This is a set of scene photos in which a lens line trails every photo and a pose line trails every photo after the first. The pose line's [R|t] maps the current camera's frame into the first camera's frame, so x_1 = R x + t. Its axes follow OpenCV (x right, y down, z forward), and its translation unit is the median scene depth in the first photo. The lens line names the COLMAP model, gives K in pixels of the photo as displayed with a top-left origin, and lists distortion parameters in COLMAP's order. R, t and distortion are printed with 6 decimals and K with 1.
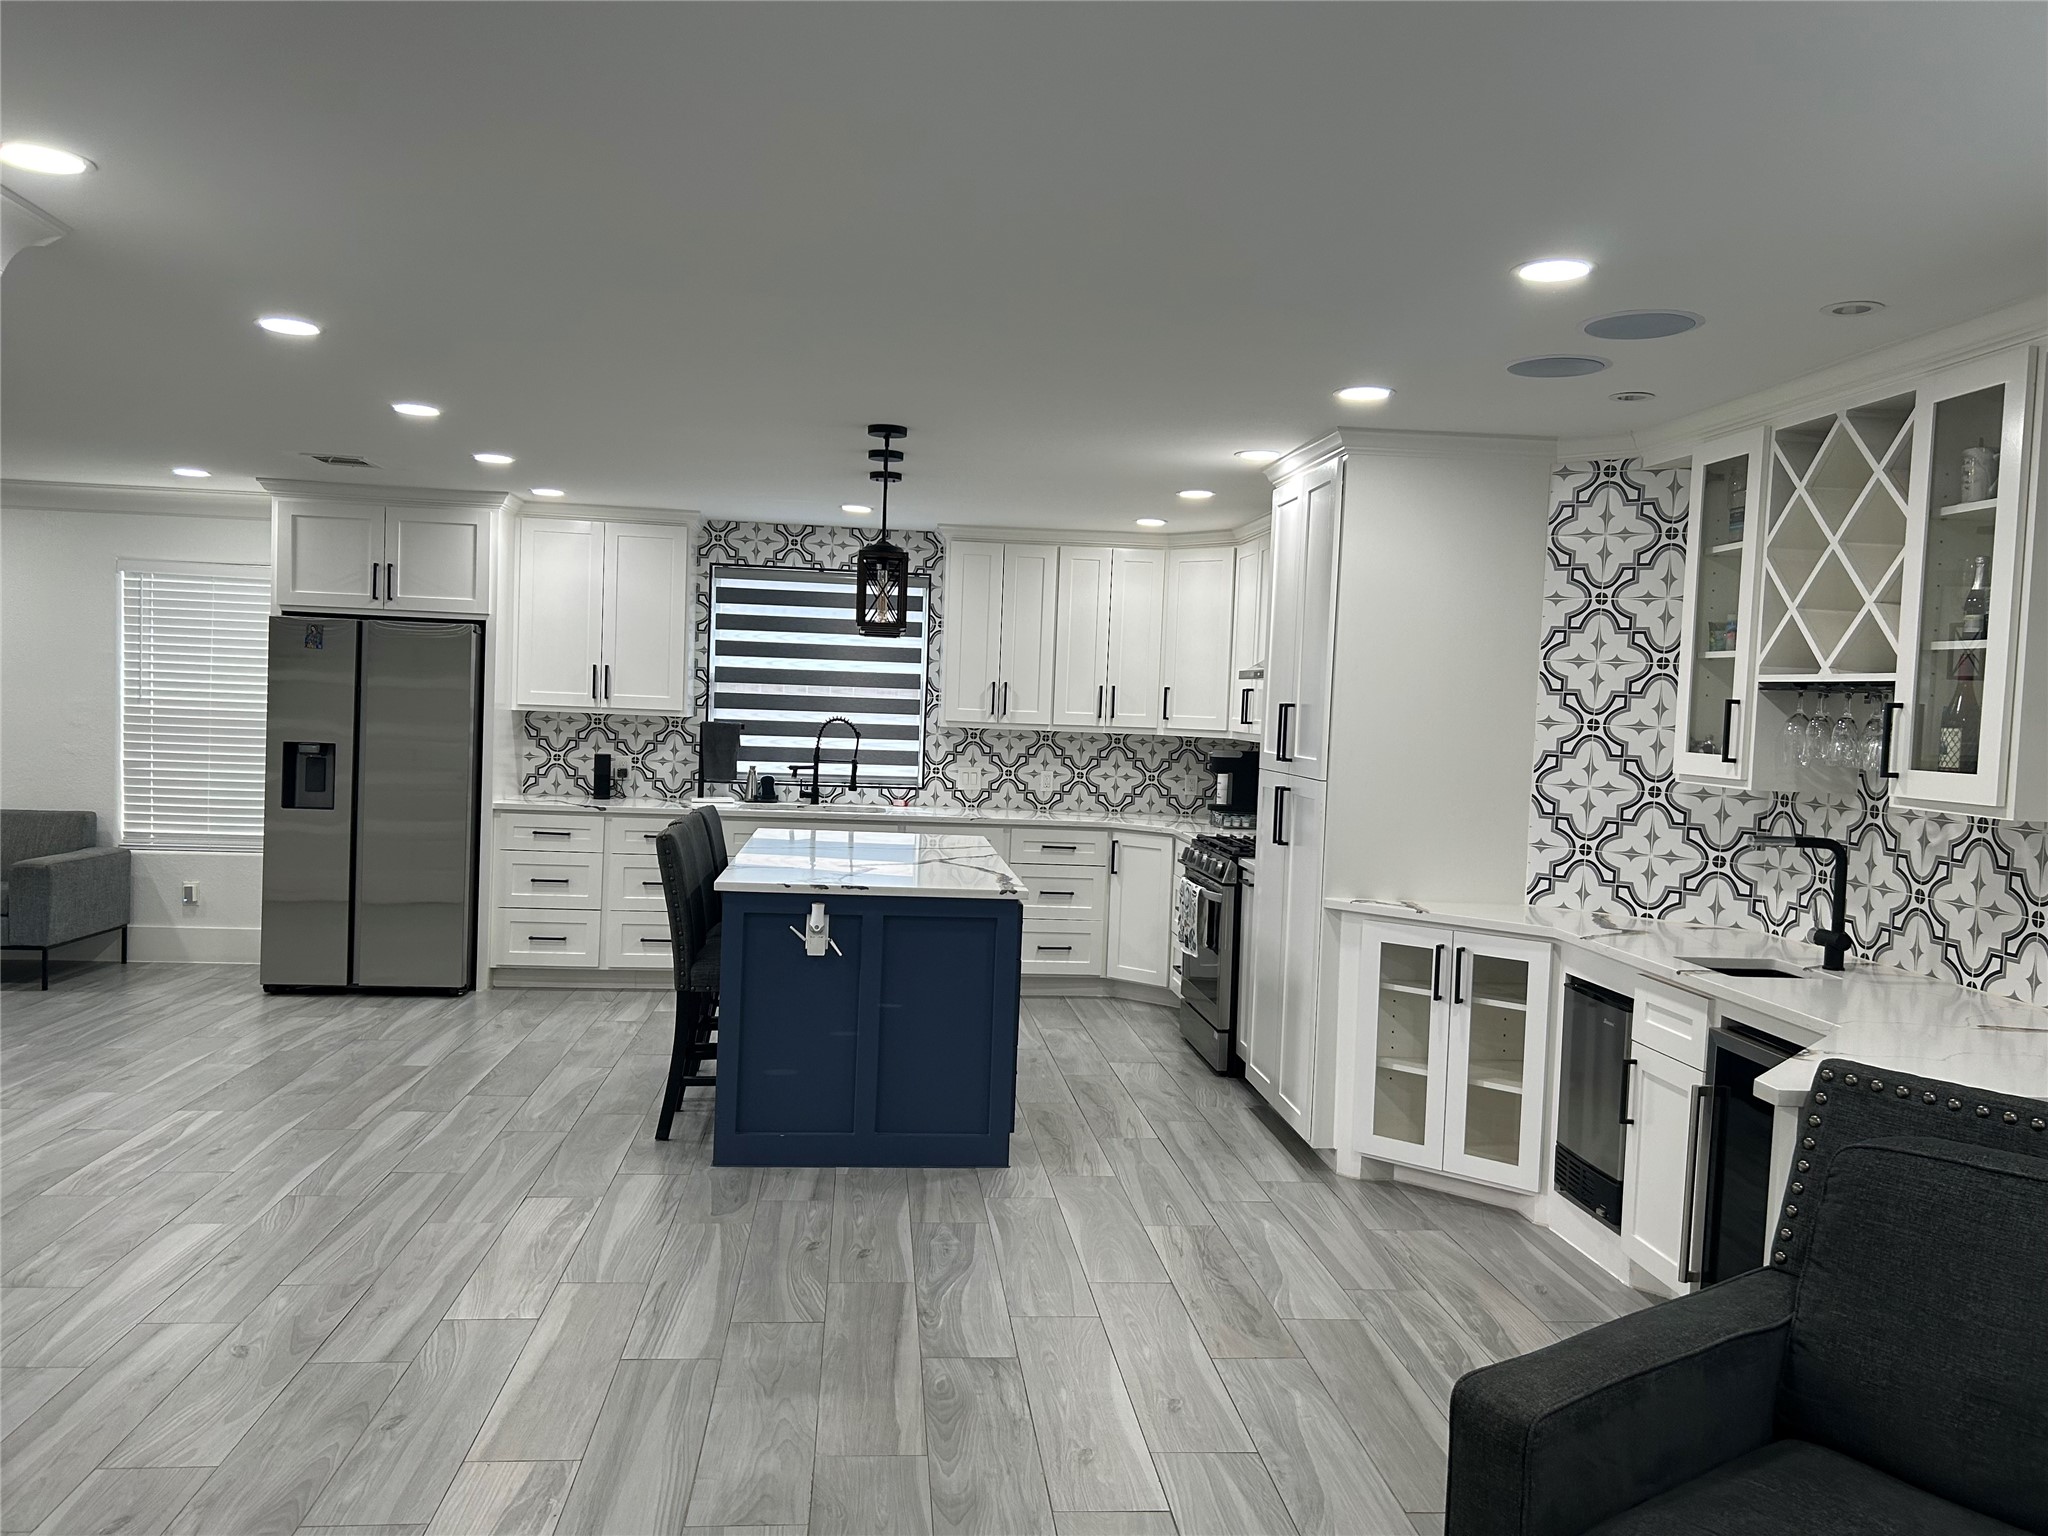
lens RADIAL K [[1537.7, 0, 1023.1], [0, 1537.7, 768.4], [0, 0, 1]] dist [0.006747, 0.002187]
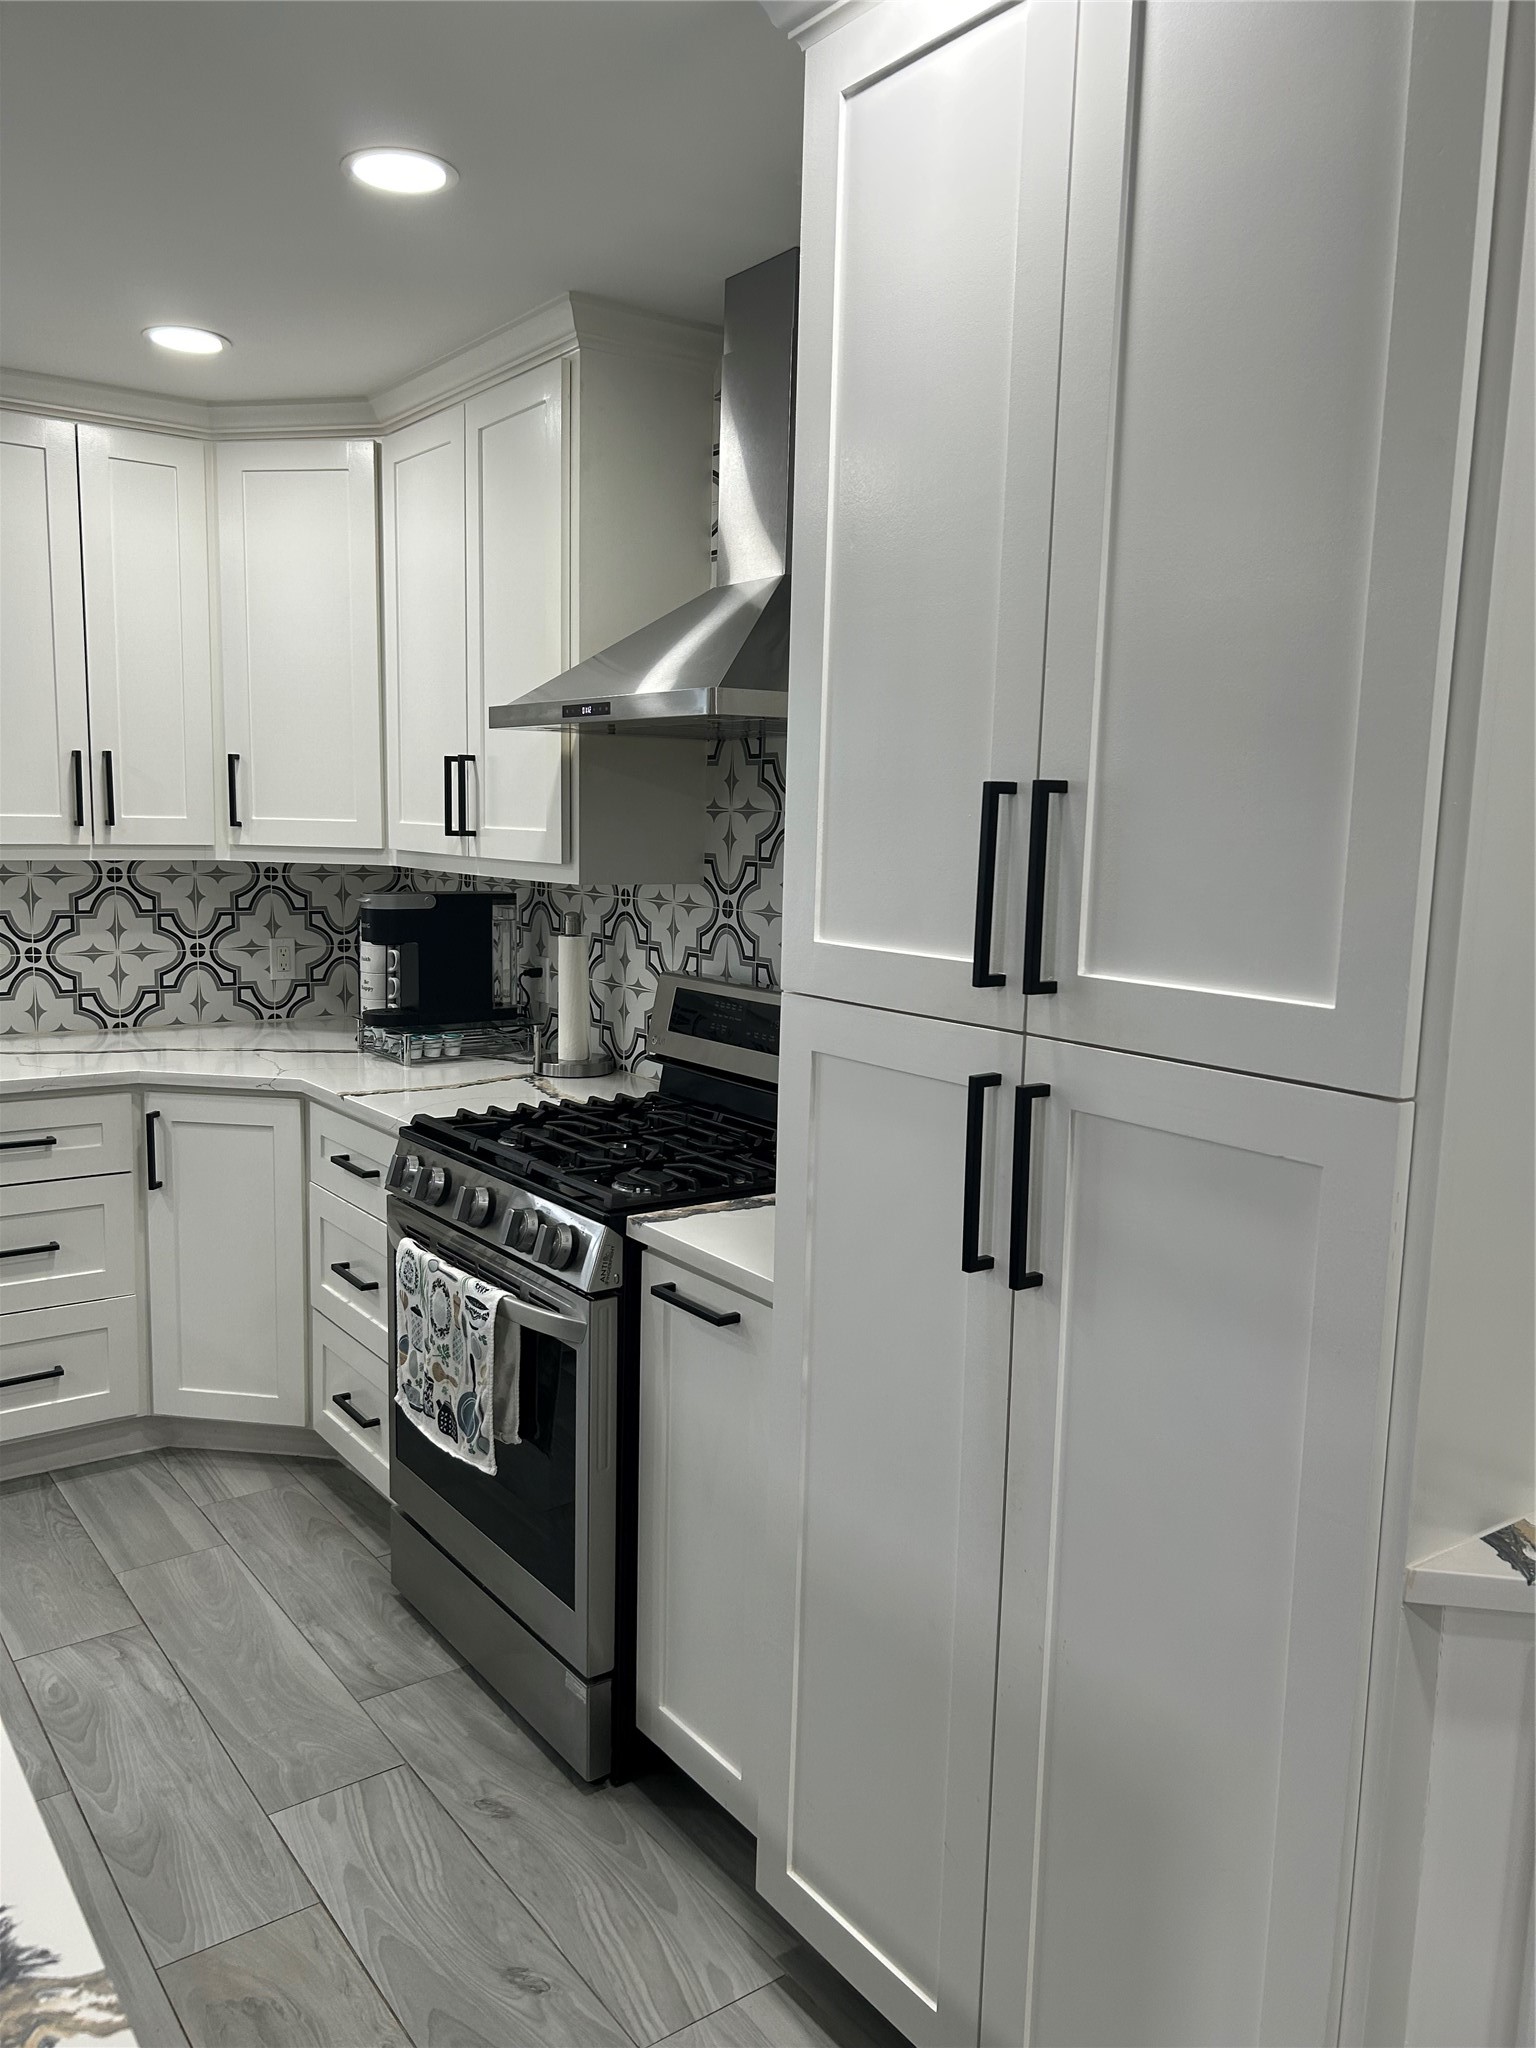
lens RADIAL K [[1537.7, 0, 765.1], [0, 1537.7, 1035.2], [0, 0, 1]] dist [0.006747, 0.002187]
pose [[0.862000, -0.091261, 0.498626, -0.004972], [0.034551, 0.991951, 0.121821, -0.020413], [-0.505729, -0.087782, 0.858214, 0.521439]]
